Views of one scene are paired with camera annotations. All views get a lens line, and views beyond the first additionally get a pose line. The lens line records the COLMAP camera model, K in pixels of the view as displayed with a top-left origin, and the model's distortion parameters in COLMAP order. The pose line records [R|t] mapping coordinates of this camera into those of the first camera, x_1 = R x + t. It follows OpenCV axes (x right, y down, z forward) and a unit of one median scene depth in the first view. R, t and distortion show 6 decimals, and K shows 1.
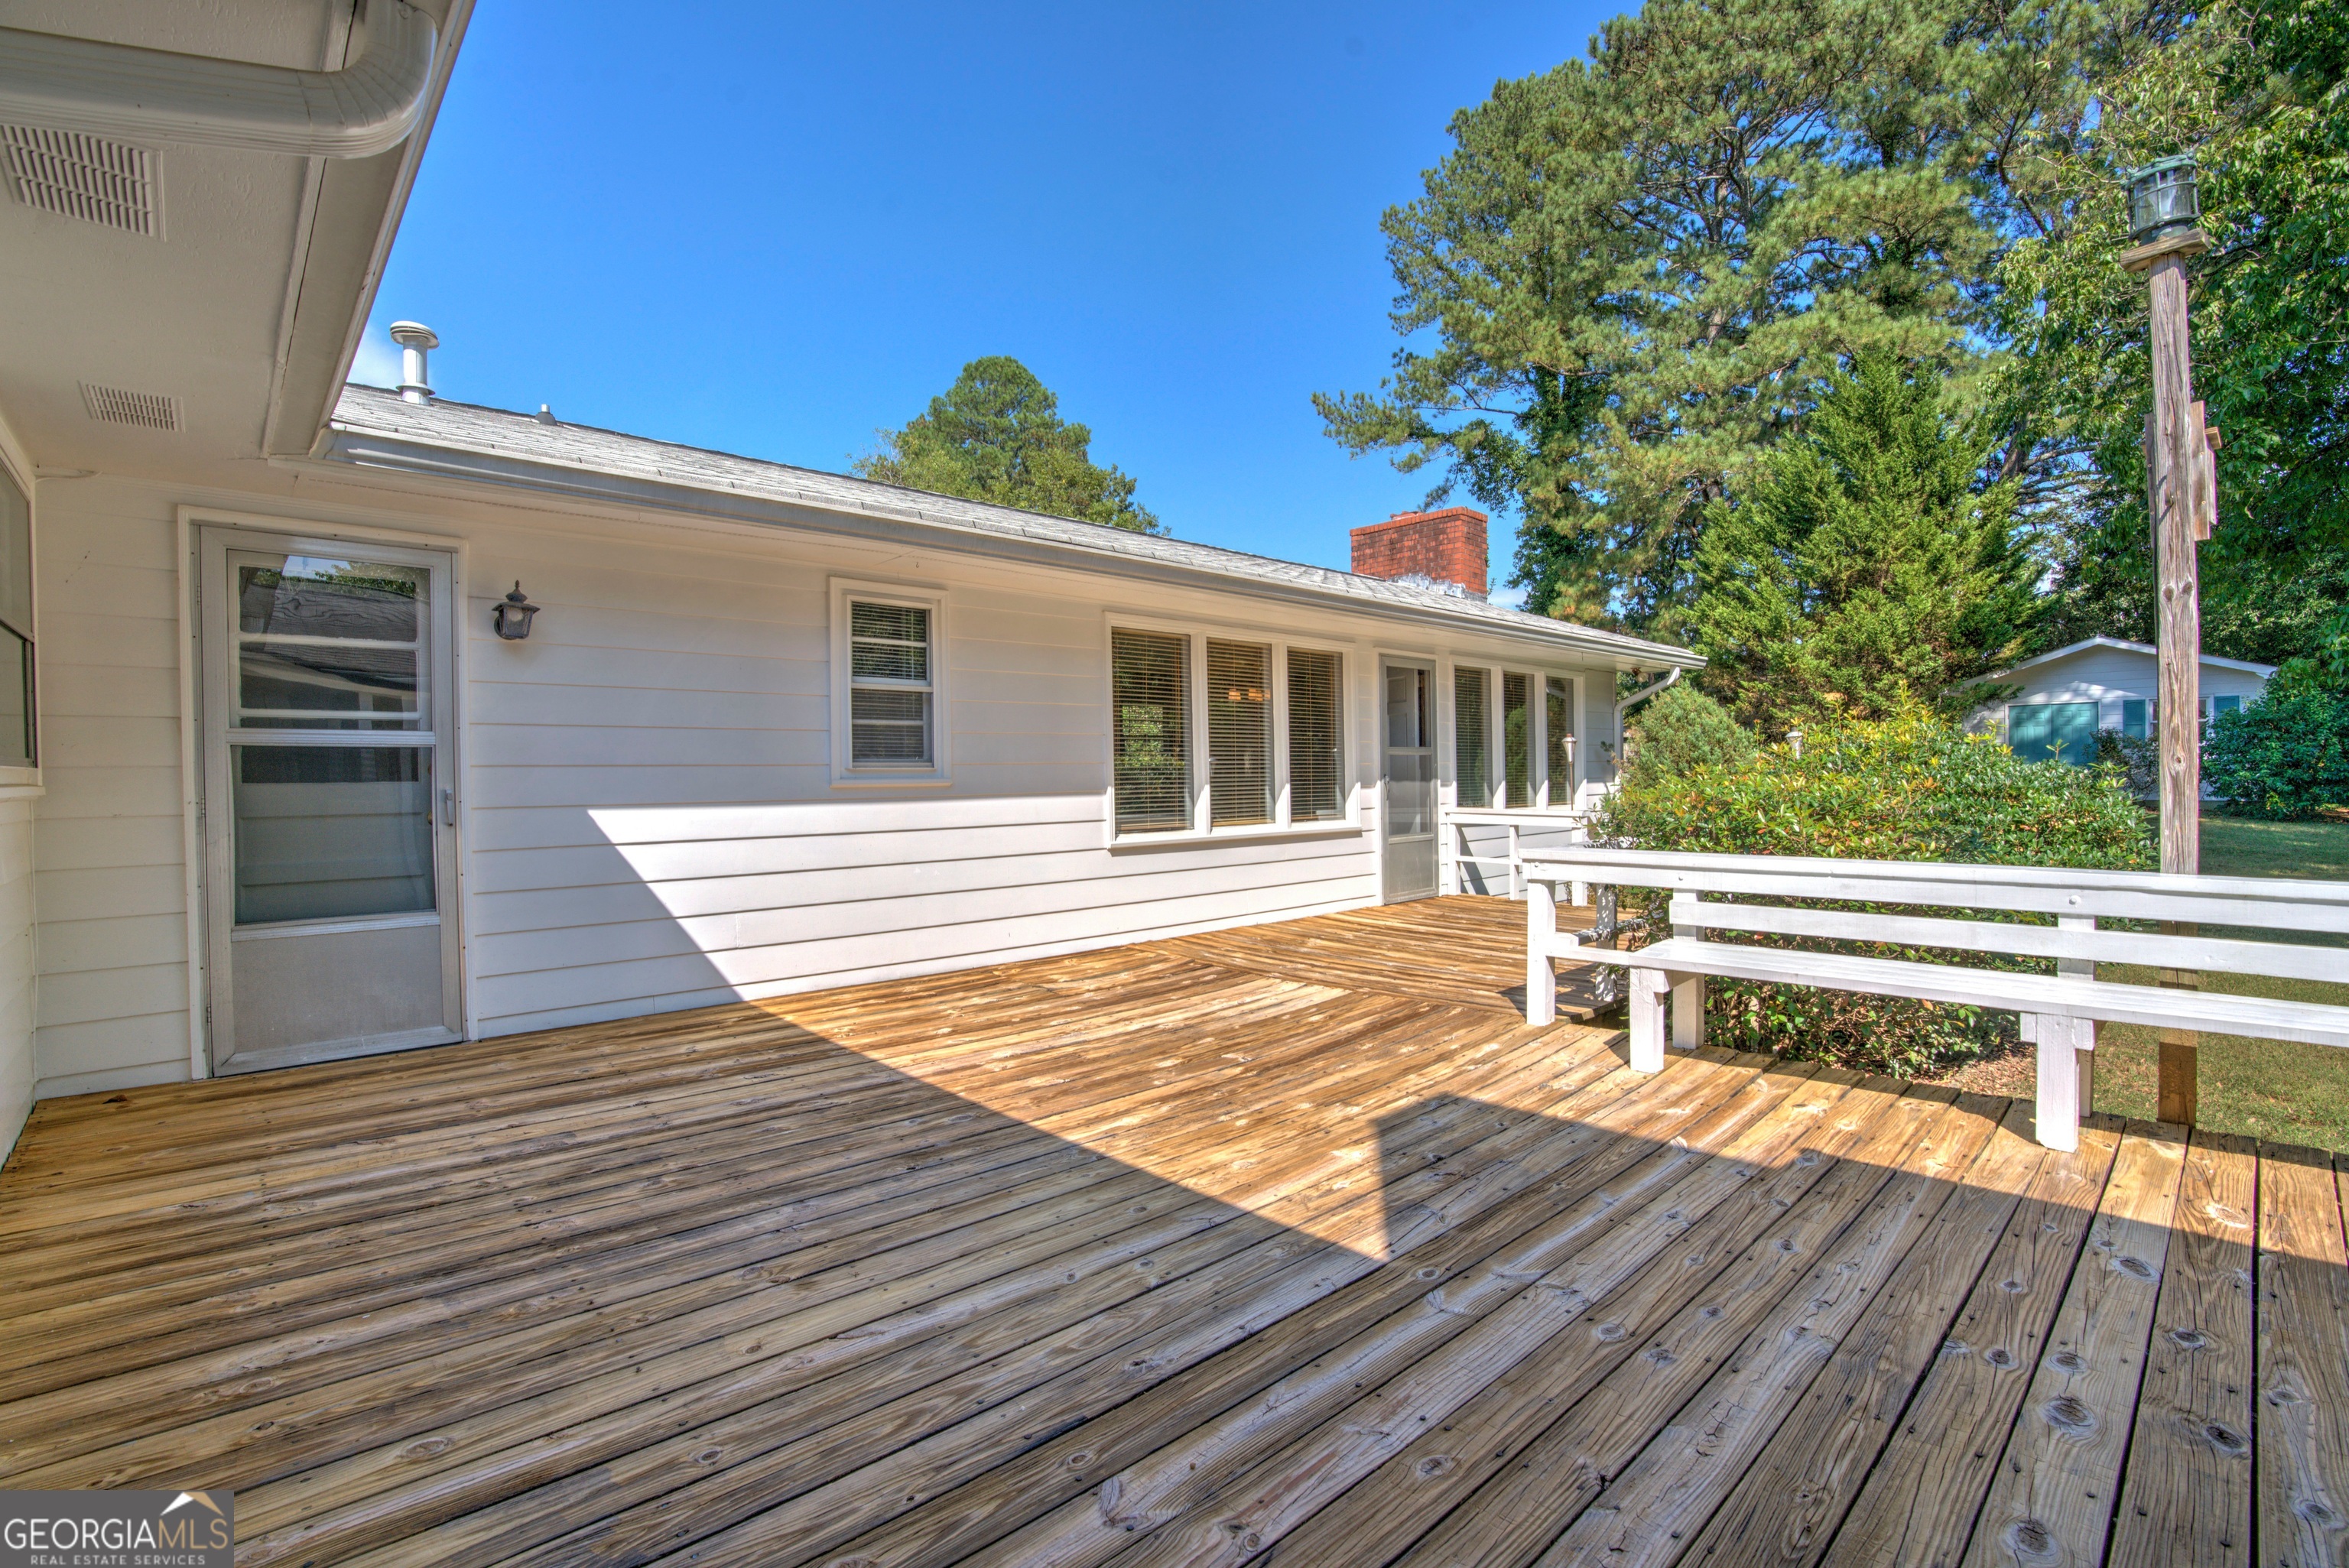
lens RADIAL K [[1057.8, 0, 1174.5], [0, 1057.8, 784.0], [0, 0, 1]] dist [-0.061224, 0.021777]
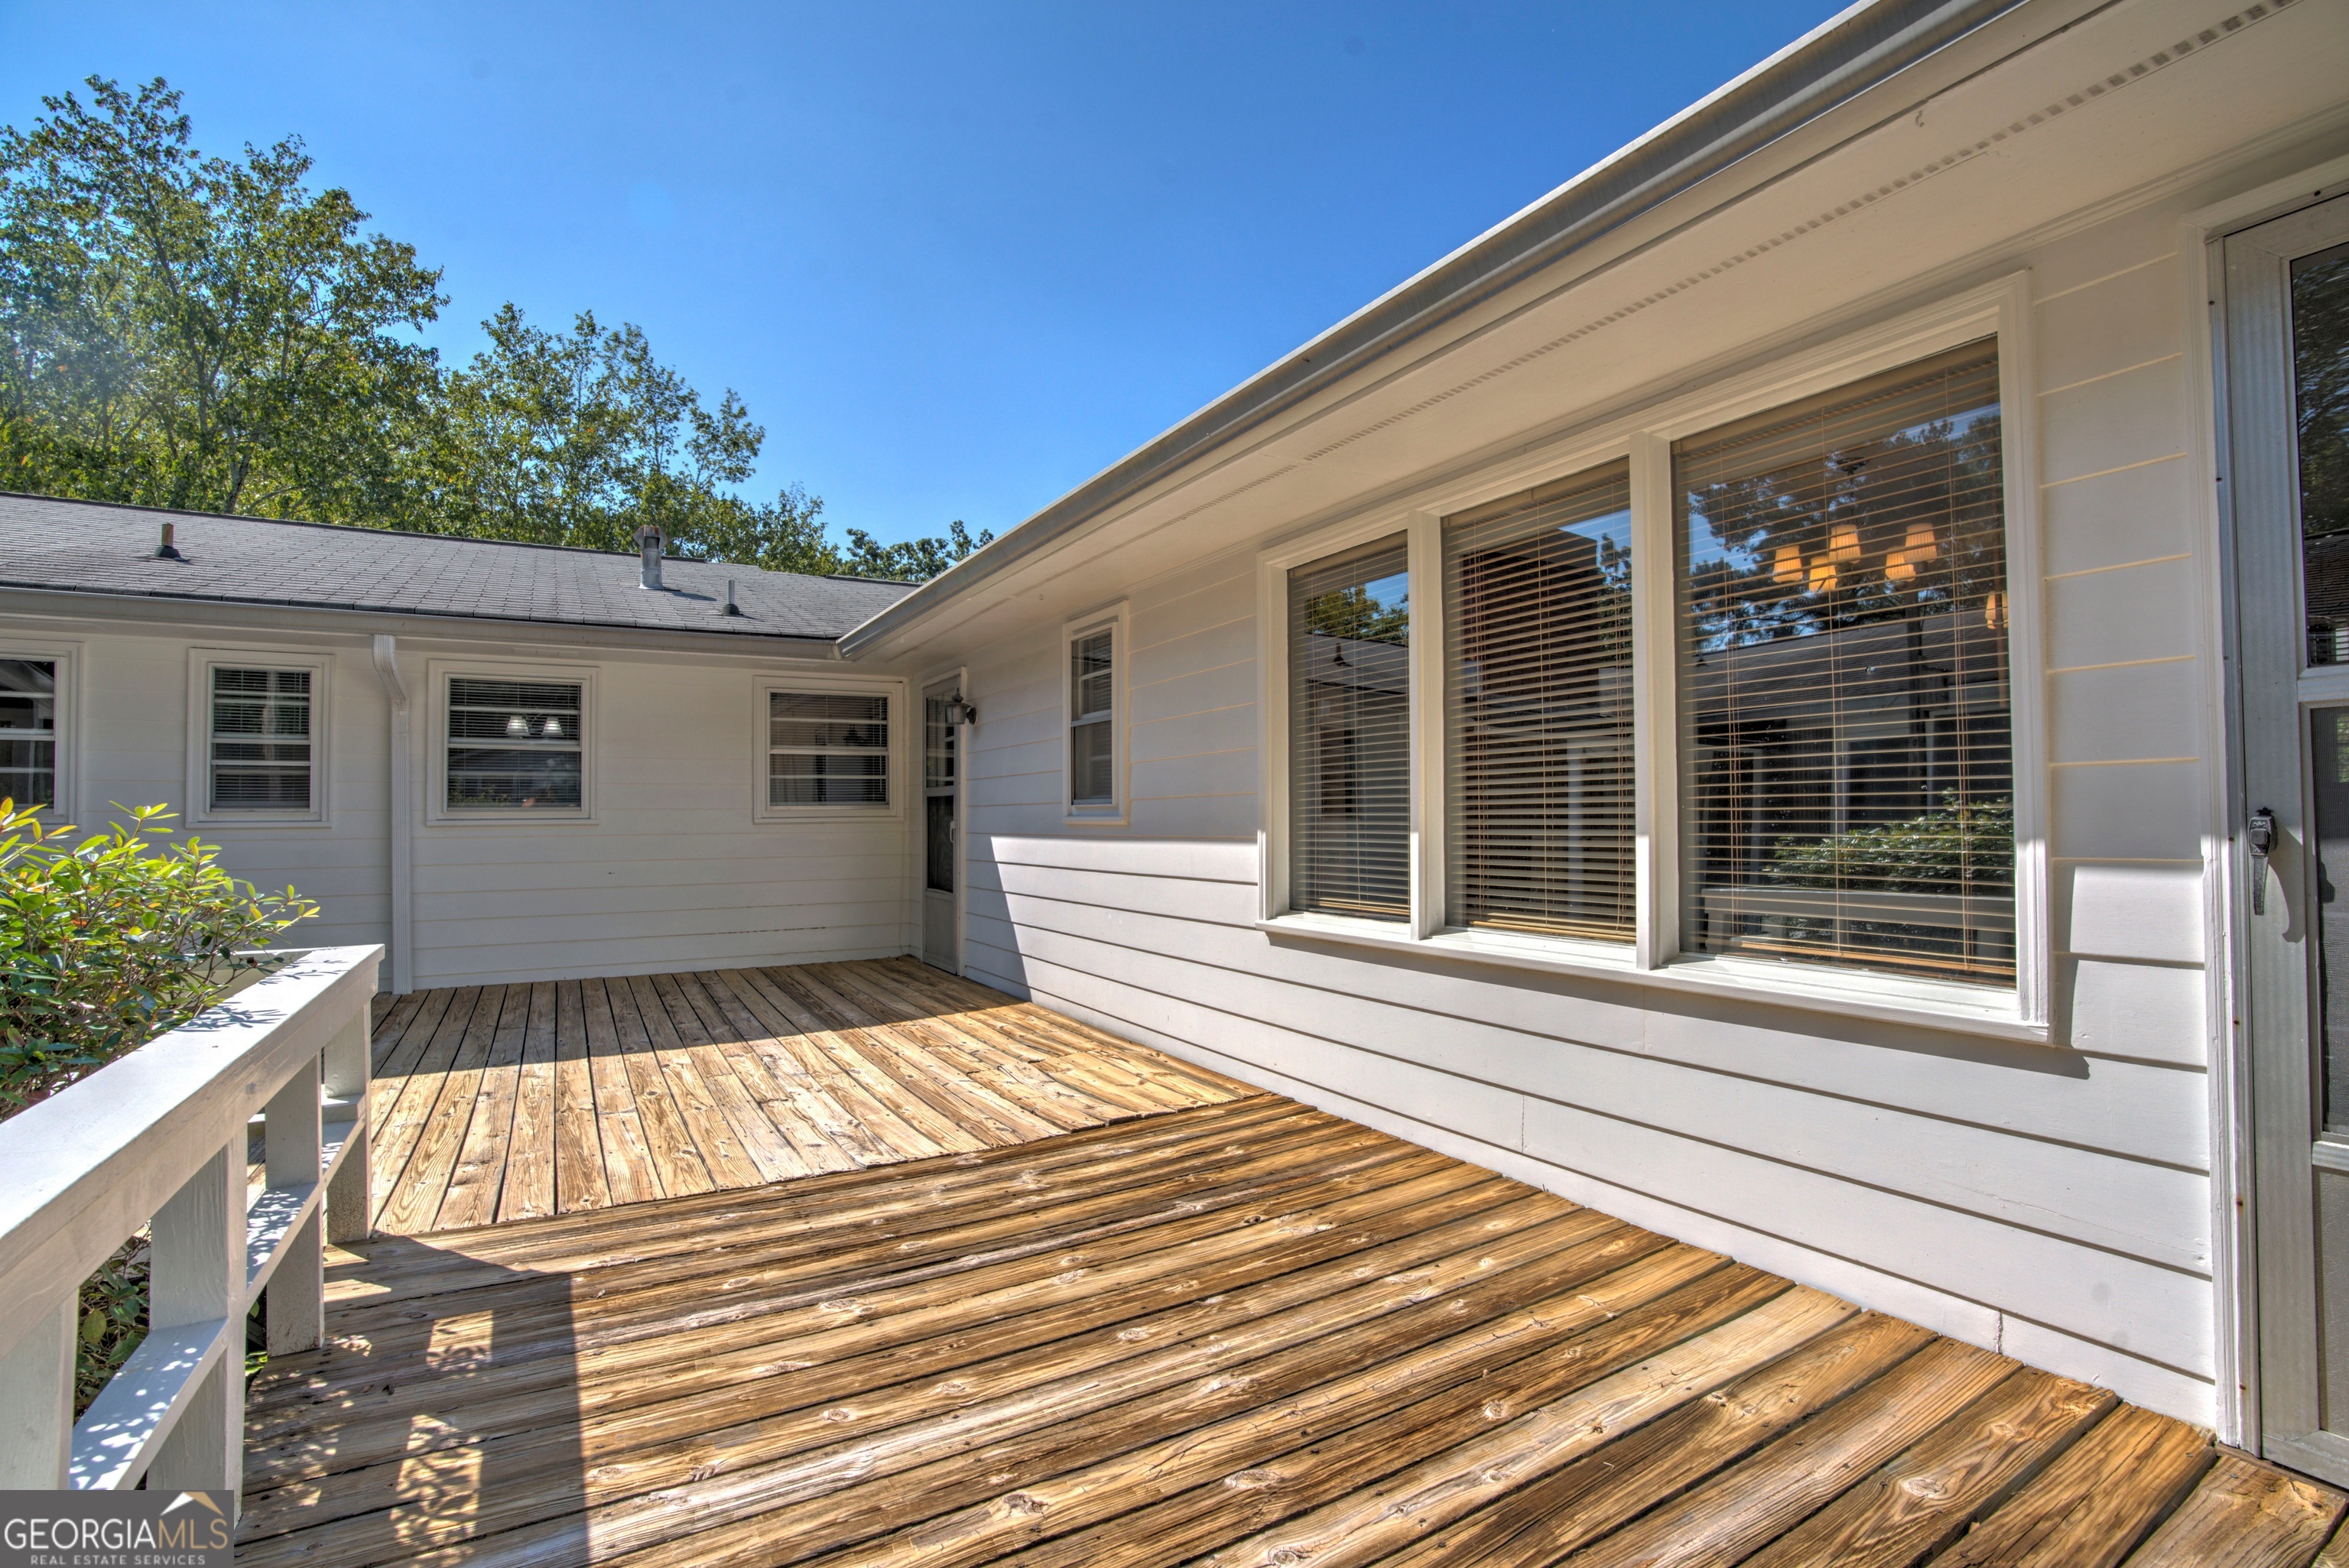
lens RADIAL K [[1057.8, 0, 1174.5], [0, 1057.8, 784.0], [0, 0, 1]] dist [-0.061224, 0.021777]
pose [[-0.211411, -0.016771, -0.977253, 1.133250], [0.003122, 0.999836, -0.017834, -0.029381], [0.977392, -0.006821, -0.211324, 2.186569]]
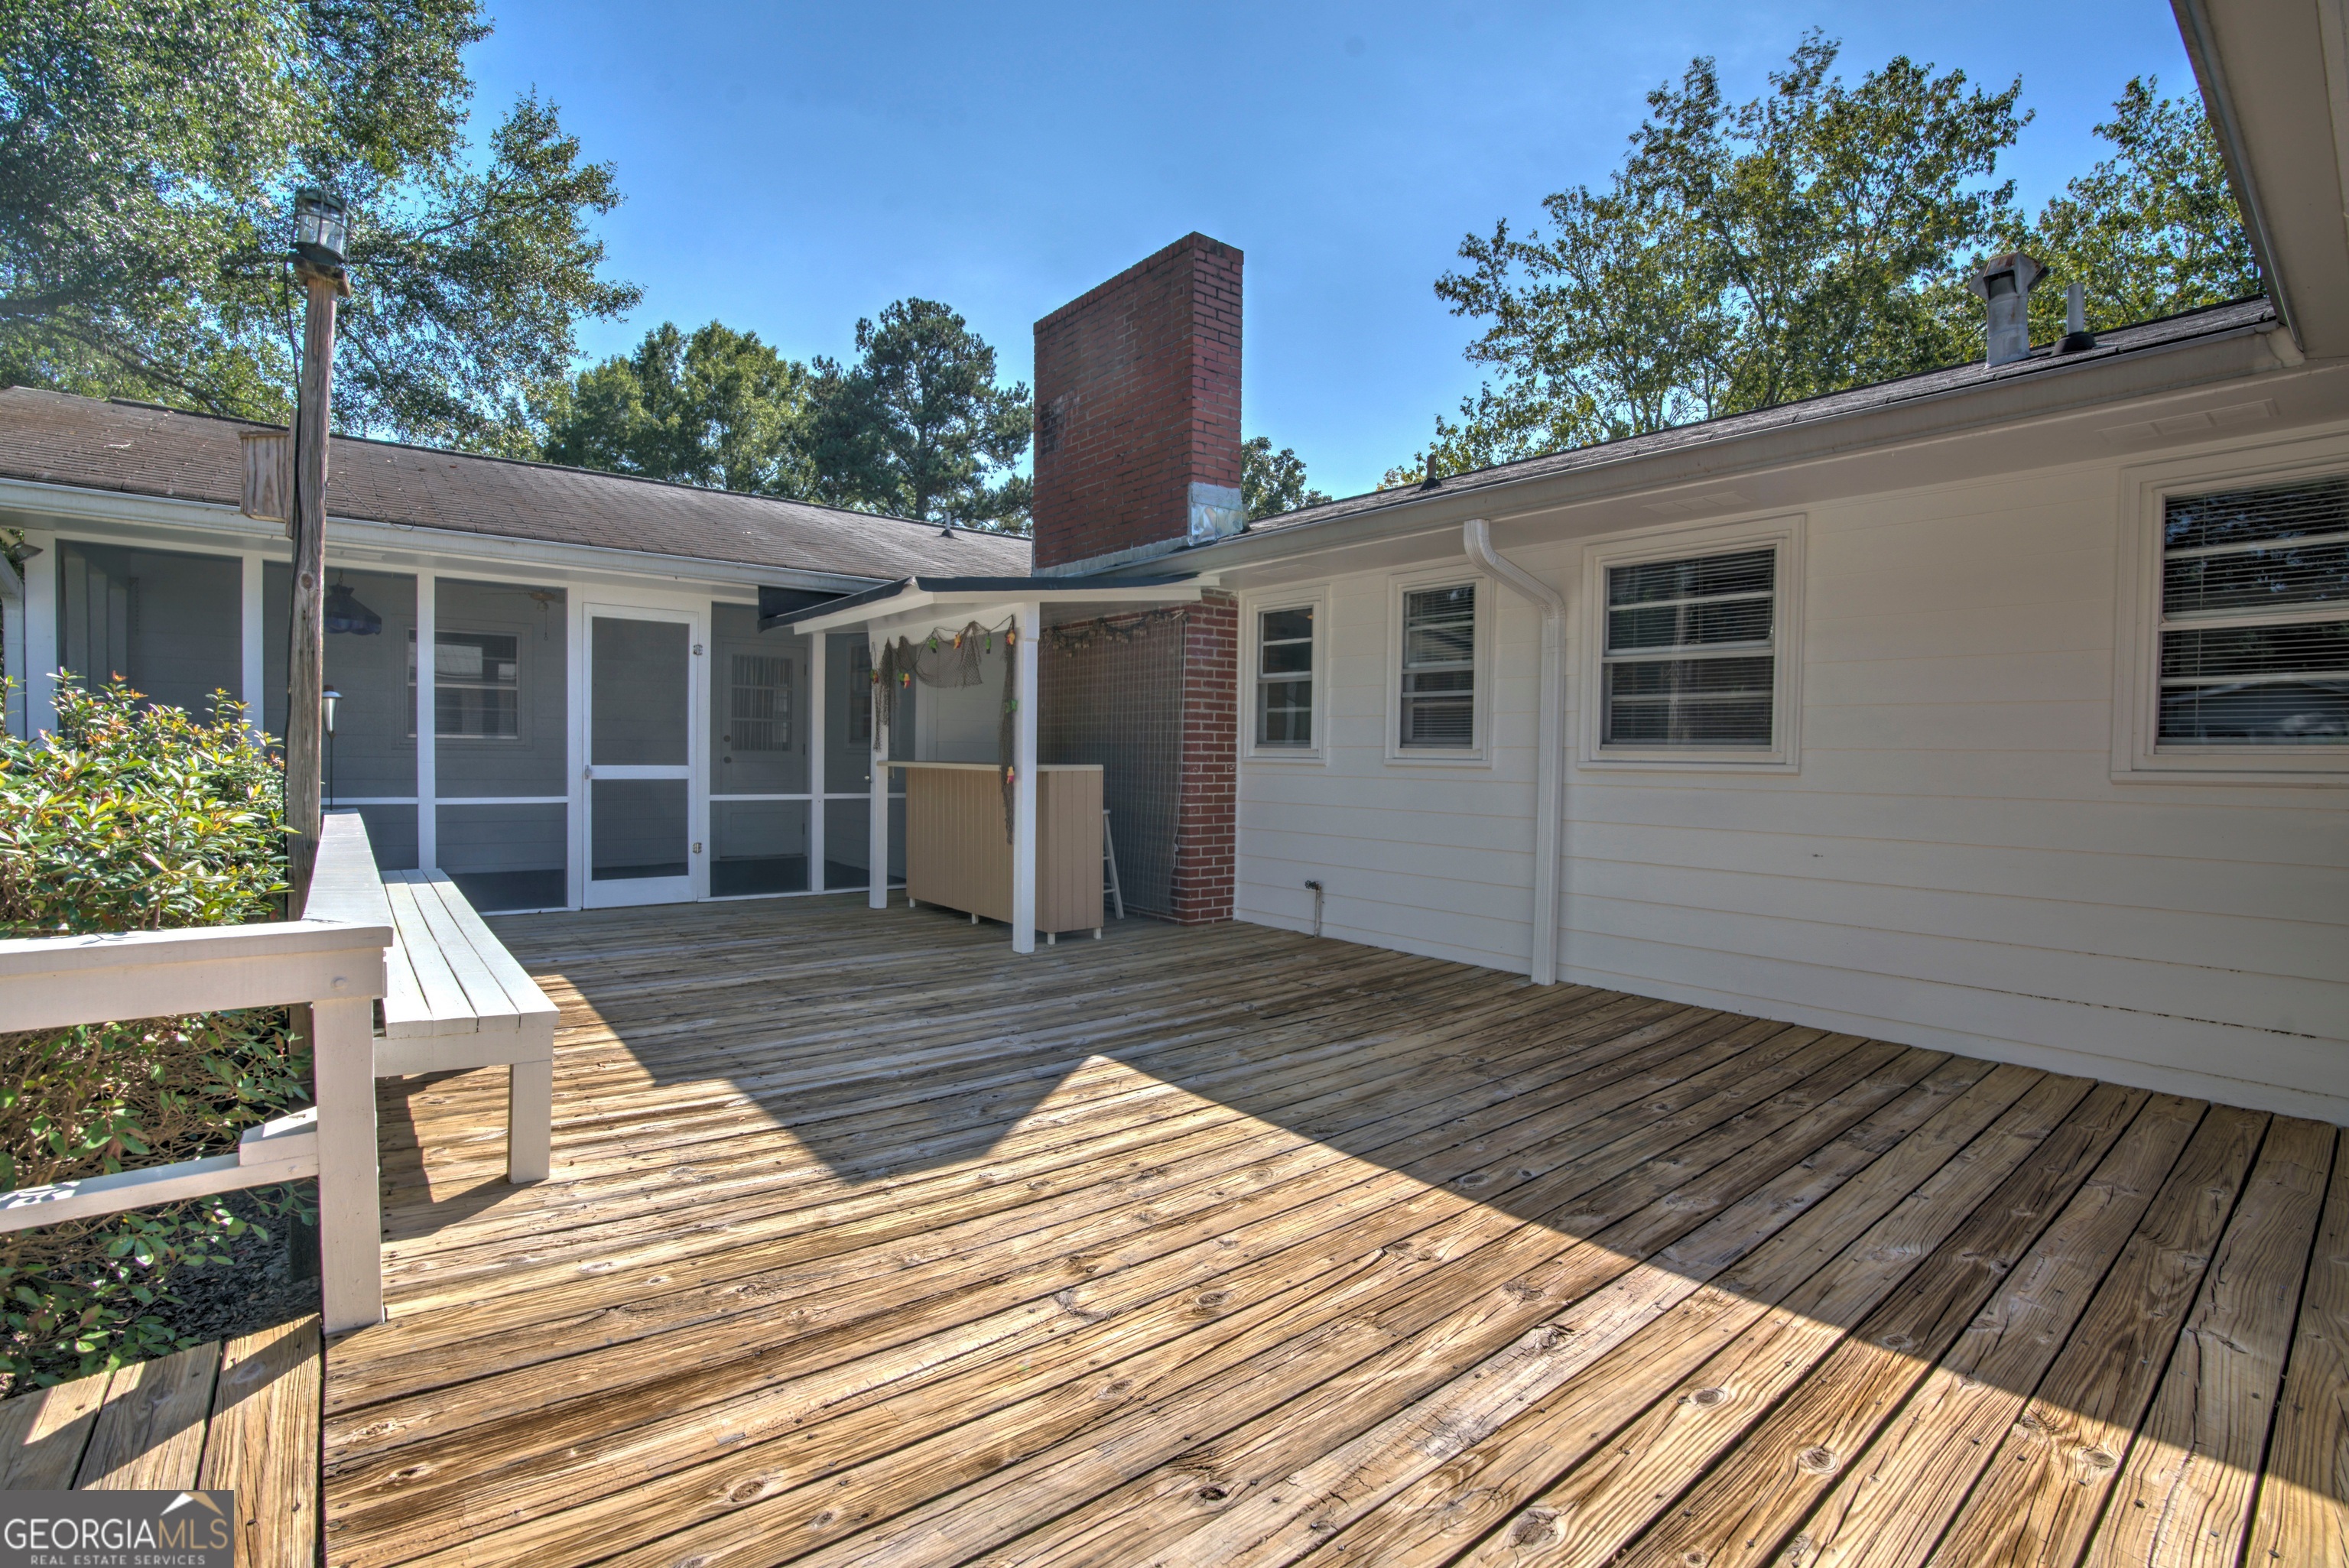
lens RADIAL K [[1057.8, 0, 1174.5], [0, 1057.8, 784.0], [0, 0, 1]] dist [-0.061224, 0.021777]
pose [[-0.997605, -0.006792, 0.068838, -0.025335], [-0.004566, 0.999463, 0.032445, -0.014408], [-0.069021, 0.032053, -0.997100, 1.918520]]
